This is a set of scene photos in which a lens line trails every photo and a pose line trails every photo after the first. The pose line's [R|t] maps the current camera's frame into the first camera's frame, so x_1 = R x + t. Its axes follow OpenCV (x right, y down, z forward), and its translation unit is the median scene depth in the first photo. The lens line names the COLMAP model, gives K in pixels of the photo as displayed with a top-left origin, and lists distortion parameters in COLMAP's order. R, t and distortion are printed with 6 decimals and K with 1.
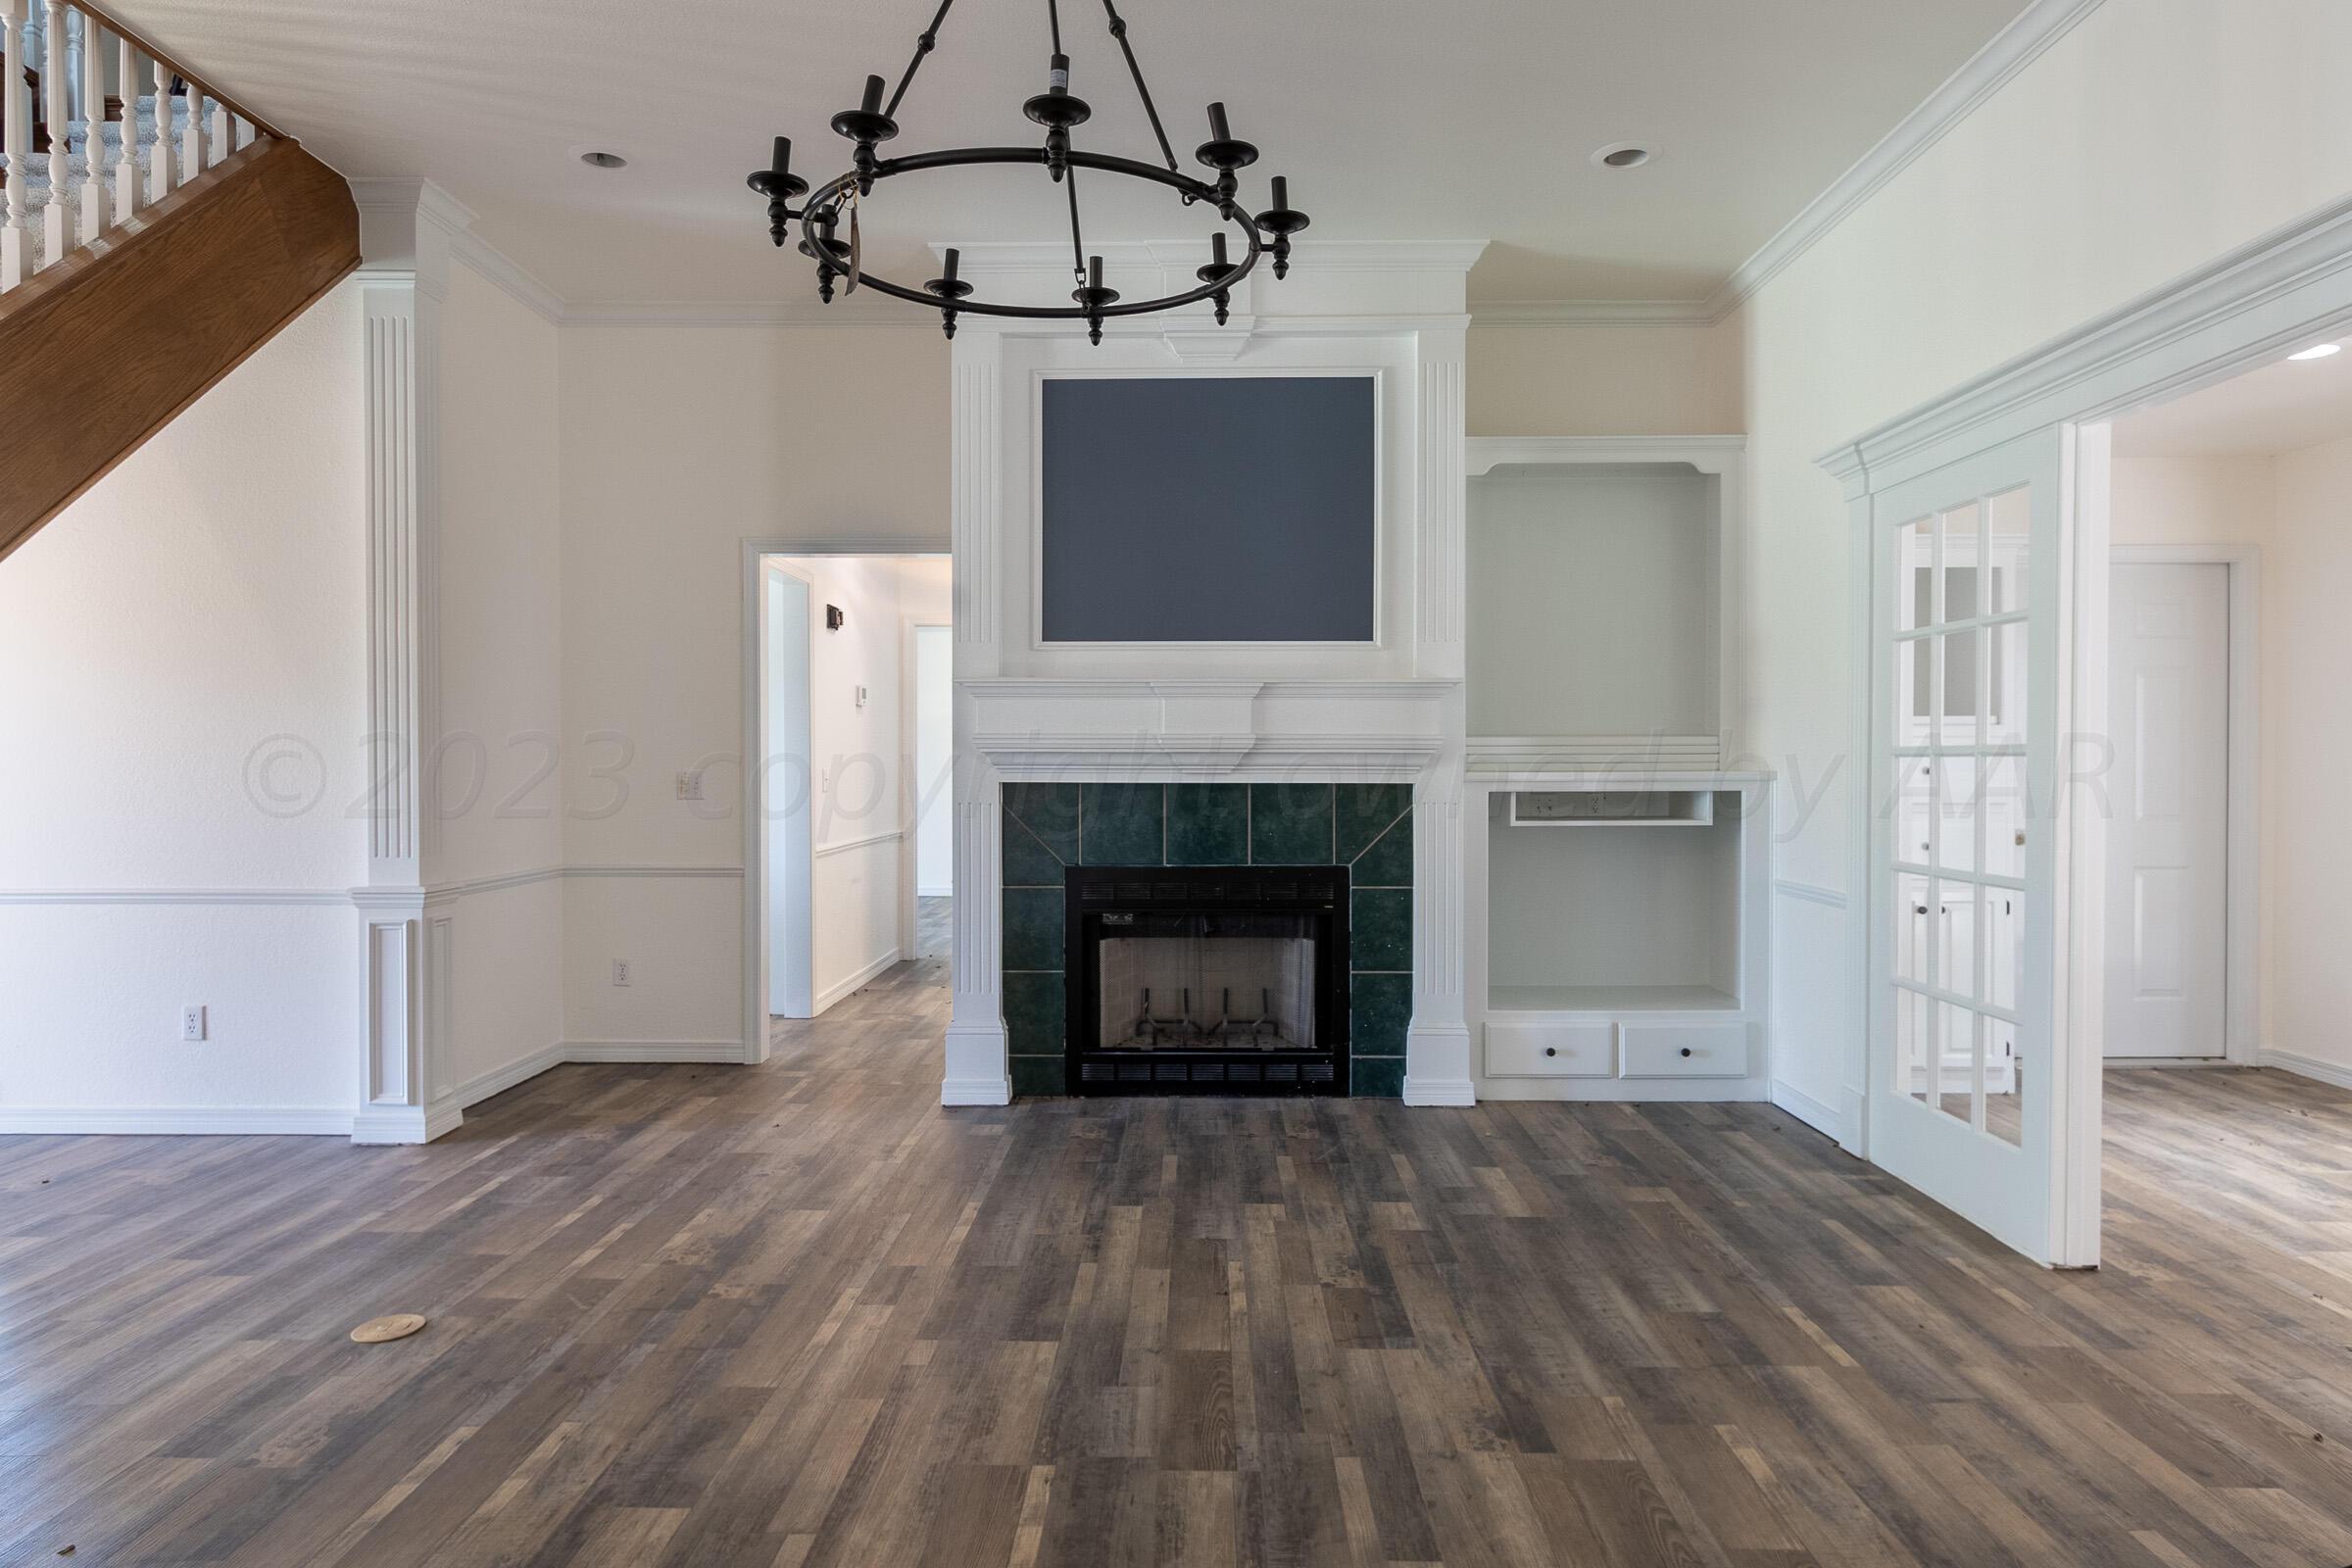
lens RADIAL K [[1431.8, 0, 1176.0], [0, 1431.8, 784.0], [0, 0, 1]] dist [0.004767, -0.001247]
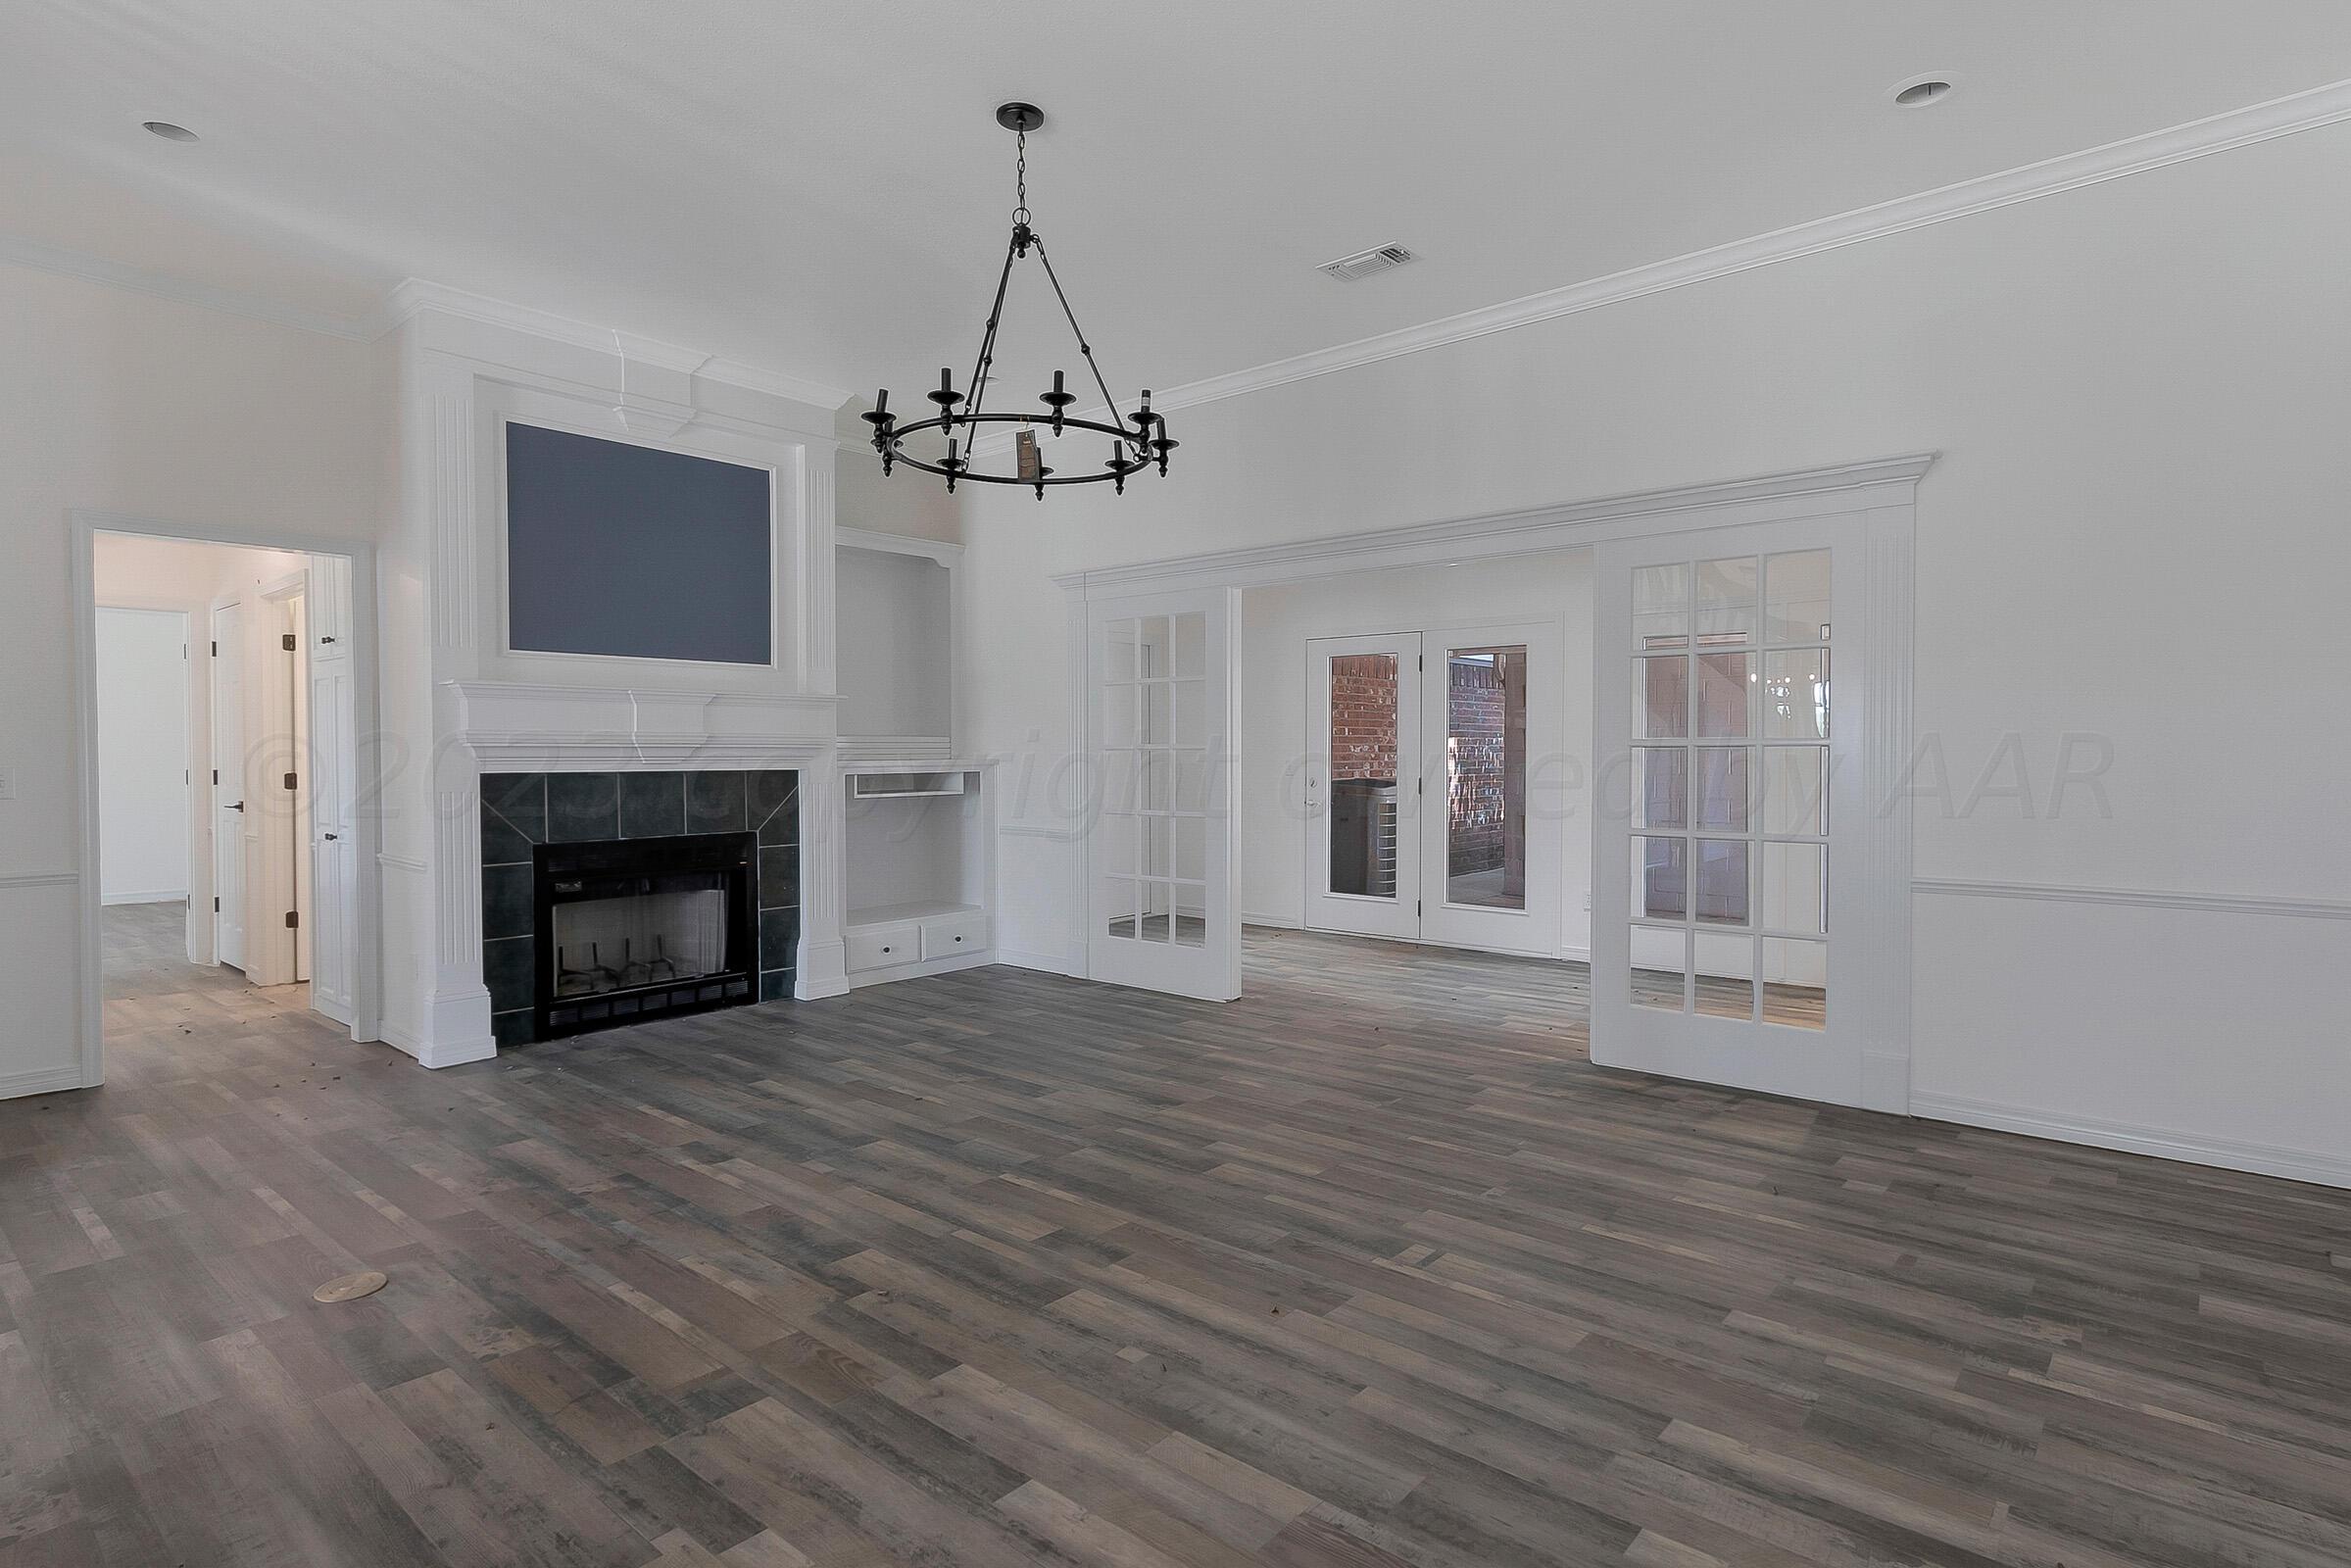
lens RADIAL K [[1220.5, 0, 1168.9], [0, 1220.5, 758.9], [0, 0, 1]] dist [0.004577, -0.000051]
pose [[0.640416, -0.005970, 0.768005, -0.517813], [0.013573, 0.999902, -0.003545, -0.001653], [-0.767908, 0.012694, 0.640434, -0.034559]]
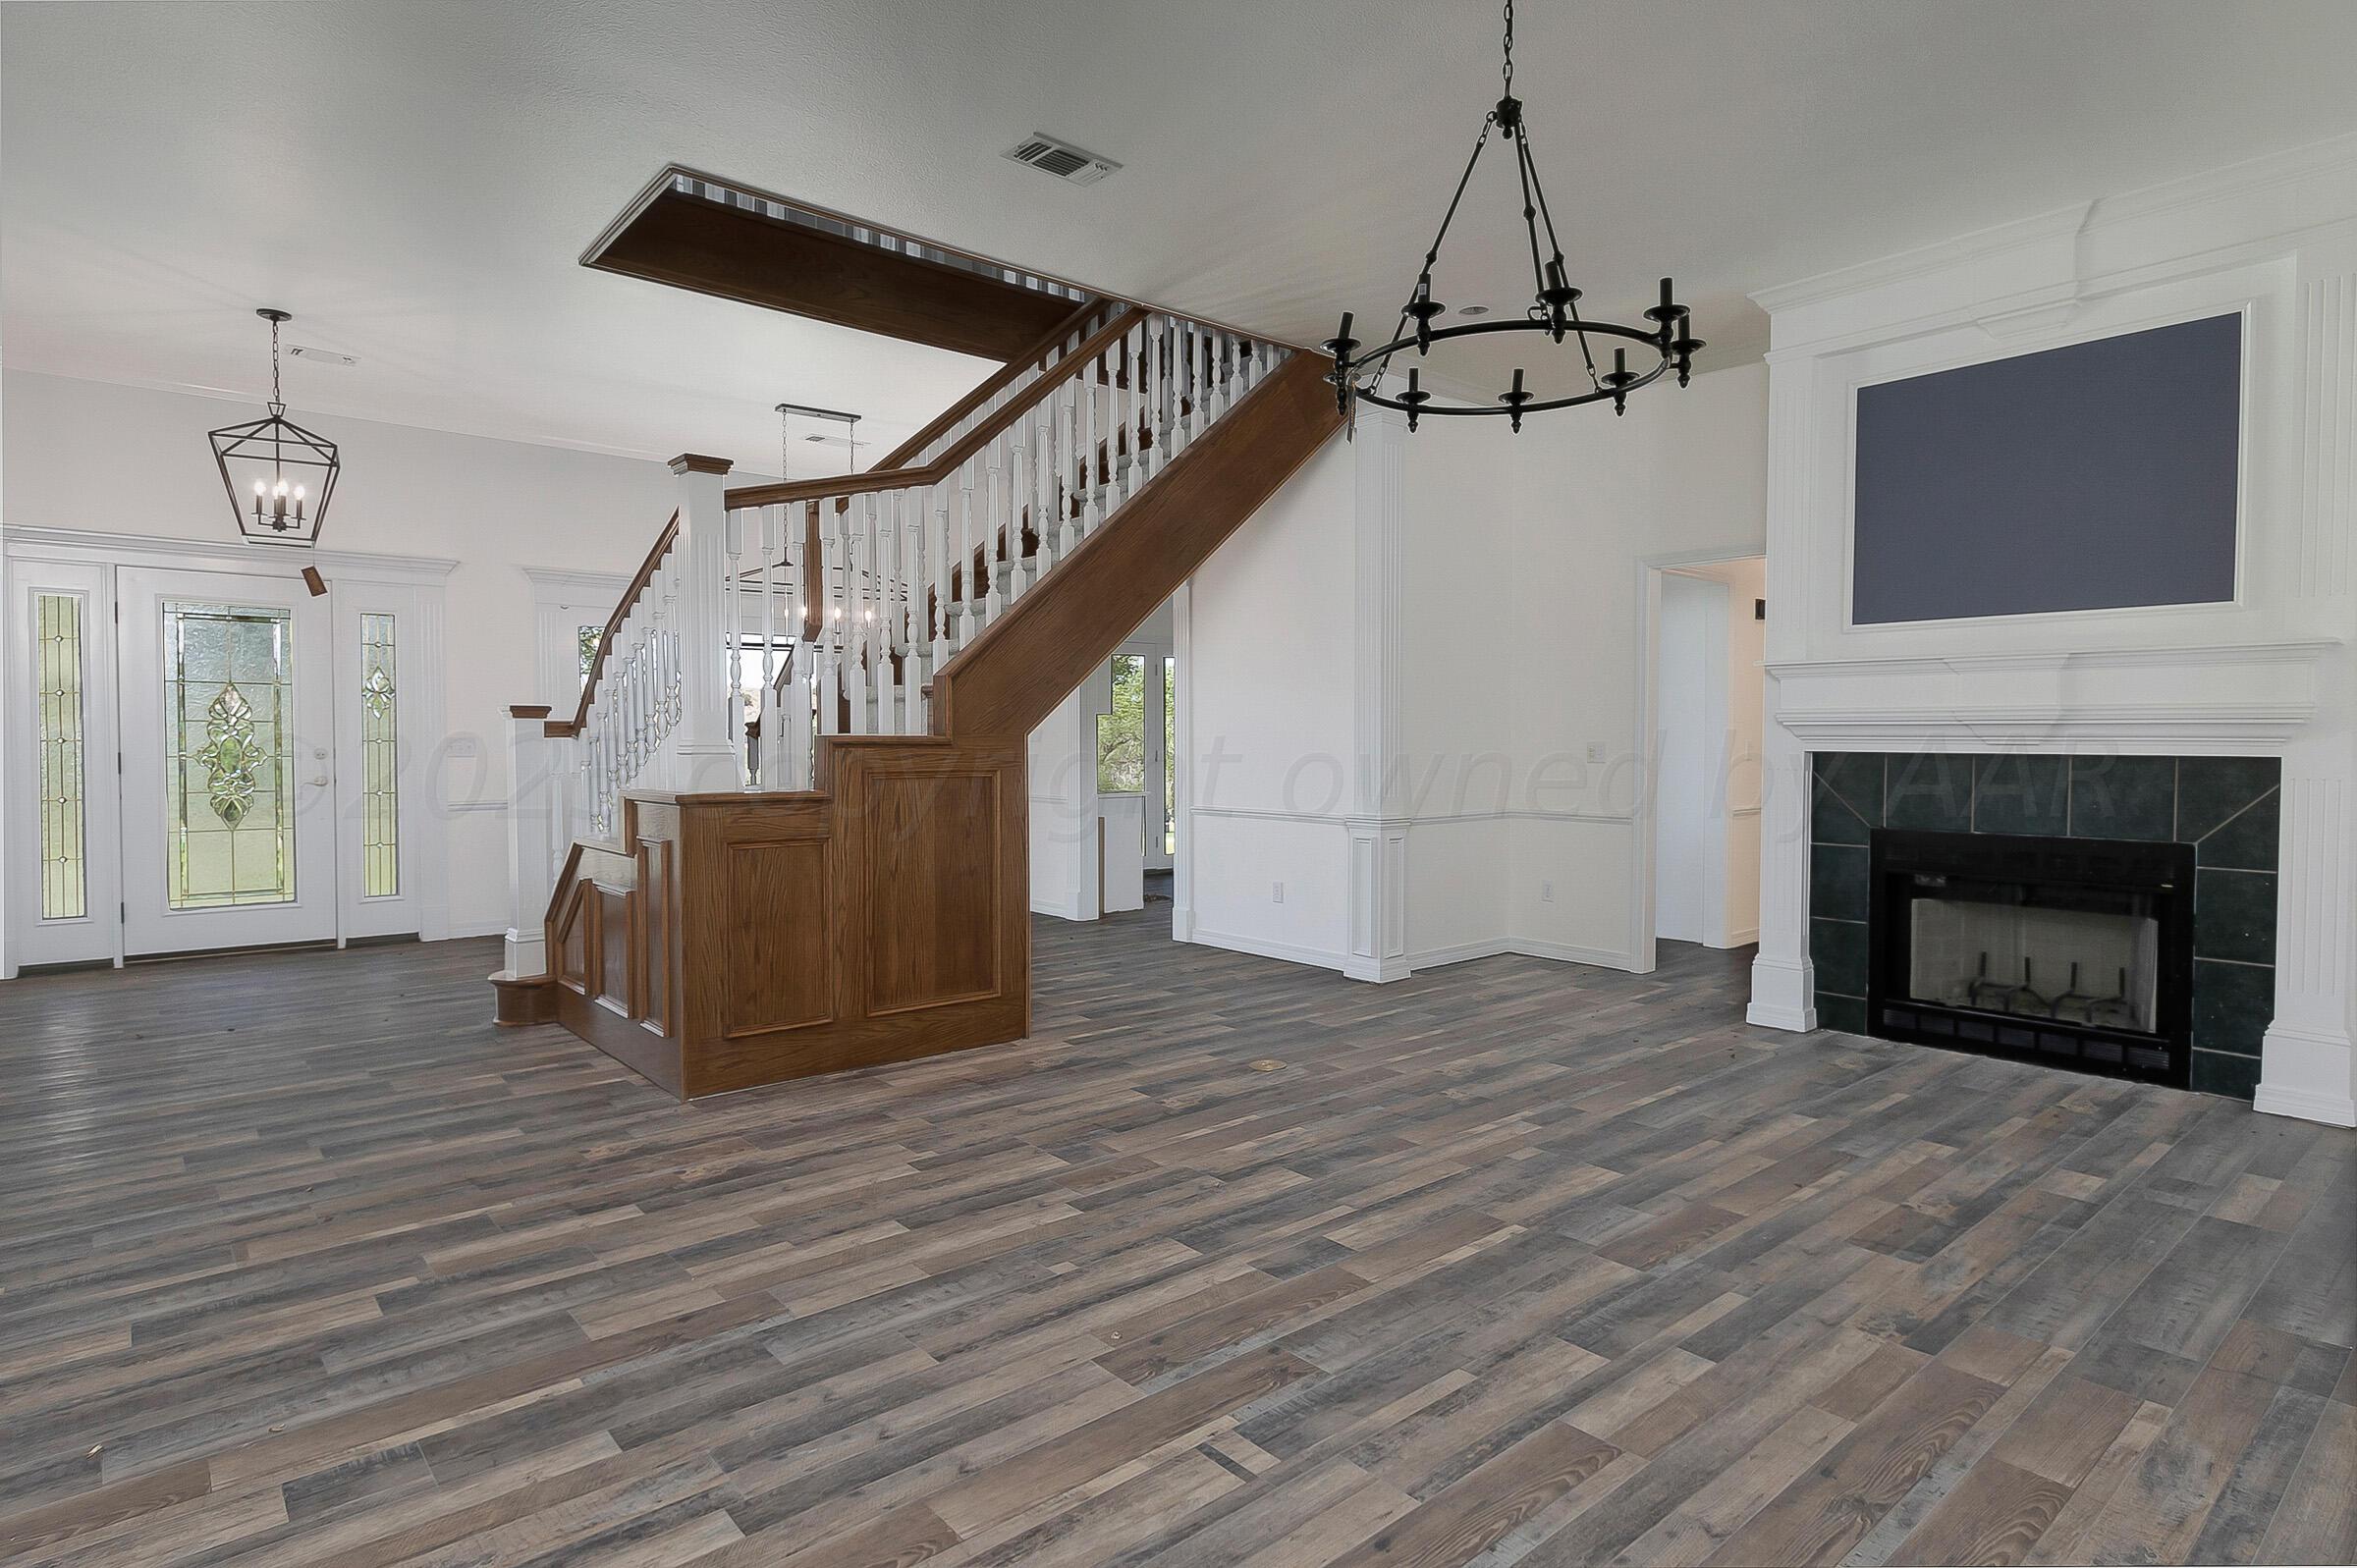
lens RADIAL K [[1243.6, 0, 1178.5], [0, 1243.6, 784.0], [0, 0, 1]] dist [0.001831, -0.000294]
pose [[0.662686, 0.028894, -0.748340, 0.290444], [-0.010811, 0.999520, 0.029018, 0.001276], [0.748819, -0.011140, 0.662680, -0.035126]]
